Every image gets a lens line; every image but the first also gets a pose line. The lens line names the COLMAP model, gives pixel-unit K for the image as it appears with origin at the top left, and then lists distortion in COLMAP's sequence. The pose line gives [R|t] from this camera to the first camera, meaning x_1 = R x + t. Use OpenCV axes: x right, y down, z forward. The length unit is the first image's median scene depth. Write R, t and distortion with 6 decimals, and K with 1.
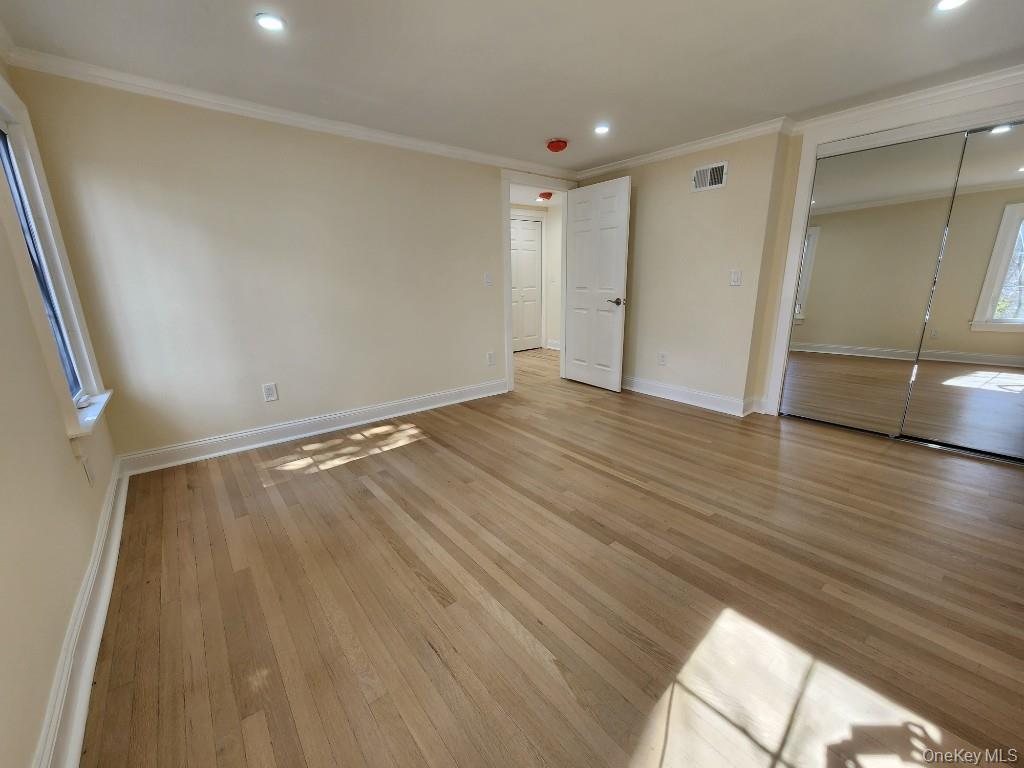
lens RADIAL K [[416.8, 0, 512.7], [0, 416.8, 387.8], [0, 0, 1]] dist [0.002421, -0.001746]
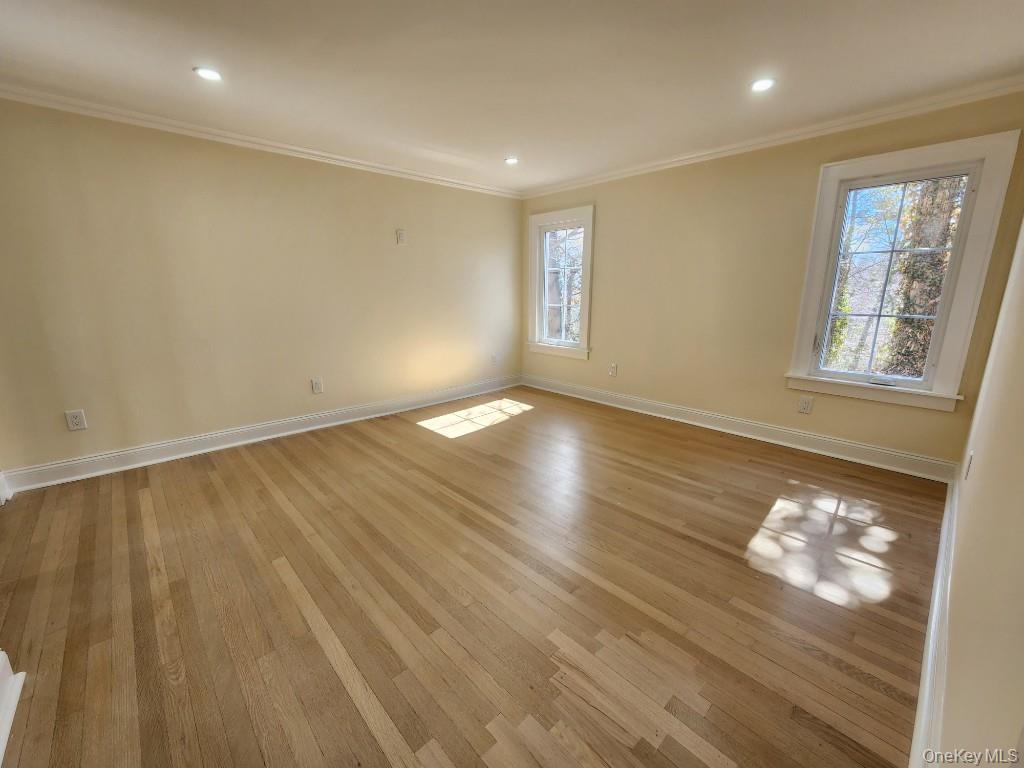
lens RADIAL K [[416.8, 0, 513.9], [0, 416.8, 385.9], [0, 0, 1]] dist [0.002421, -0.001746]
pose [[-0.997623, 0.023436, -0.064807, 0.180464], [-0.008863, 0.888960, 0.457900, -0.440001], [0.068342, 0.457386, -0.886638, 1.663437]]
